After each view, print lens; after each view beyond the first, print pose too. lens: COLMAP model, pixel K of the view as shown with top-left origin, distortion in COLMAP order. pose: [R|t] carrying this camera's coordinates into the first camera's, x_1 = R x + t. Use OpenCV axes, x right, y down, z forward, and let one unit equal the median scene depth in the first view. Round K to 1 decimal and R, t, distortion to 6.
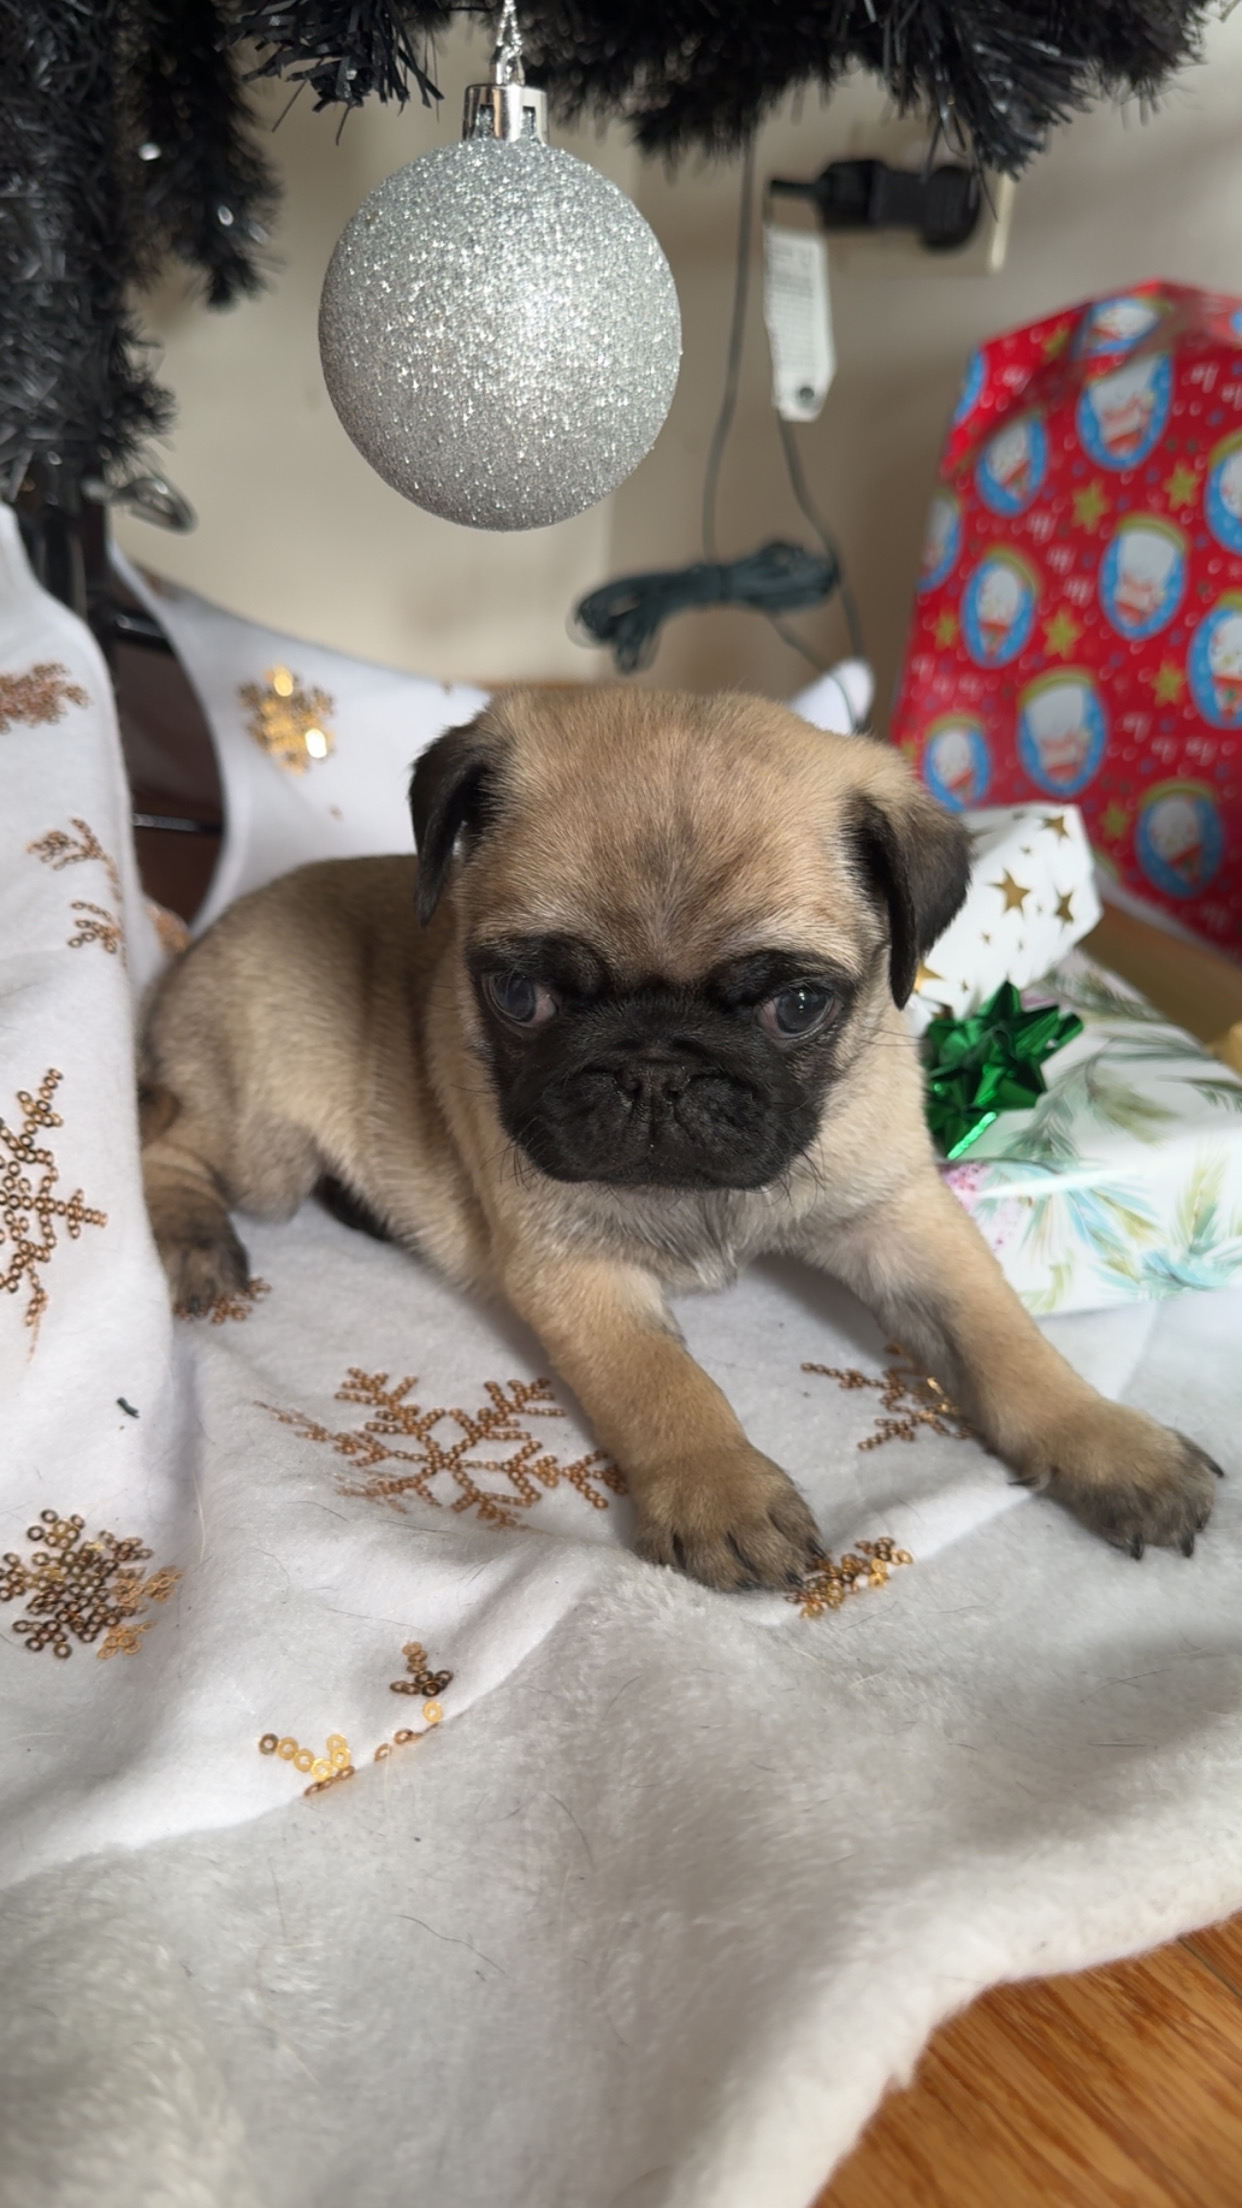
lens RADIAL K [[1757.2, 0, 616.1], [0, 1757.2, 1065.9], [0, 0, 1]] dist [0.006004, -0.044188]
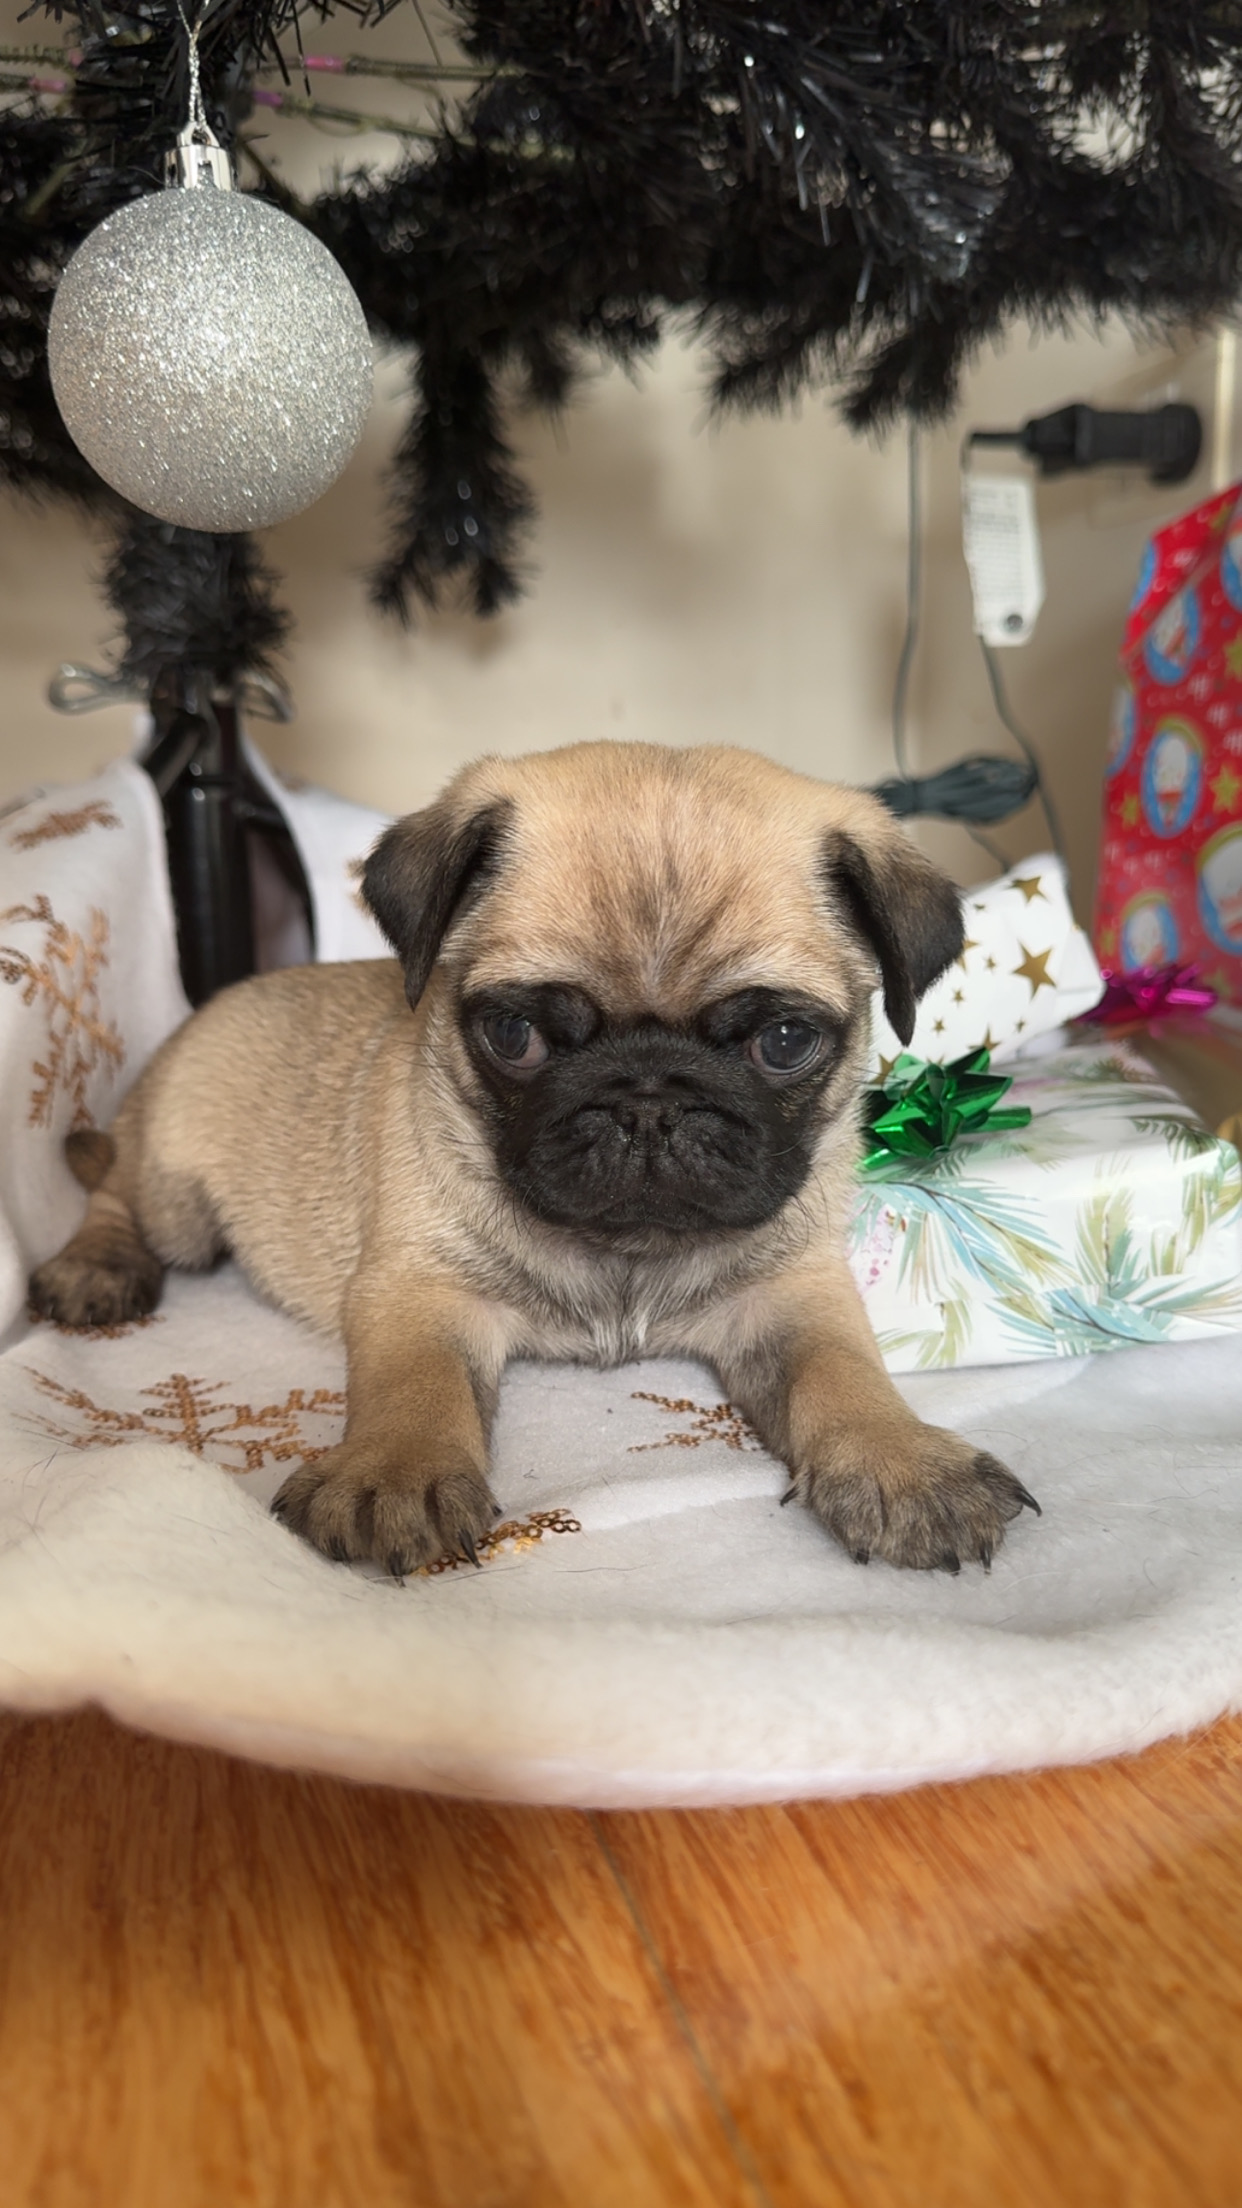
lens RADIAL K [[1764.0, 0, 616.7], [0, 1764.0, 1079.0], [0, 0, 1]] dist [-0.011959, -0.024368]
pose [[0.950371, -0.039400, -0.308613, 0.225803], [-0.031148, 0.974916, -0.220384, 0.124245], [0.309555, 0.219059, 0.925305, 0.055461]]
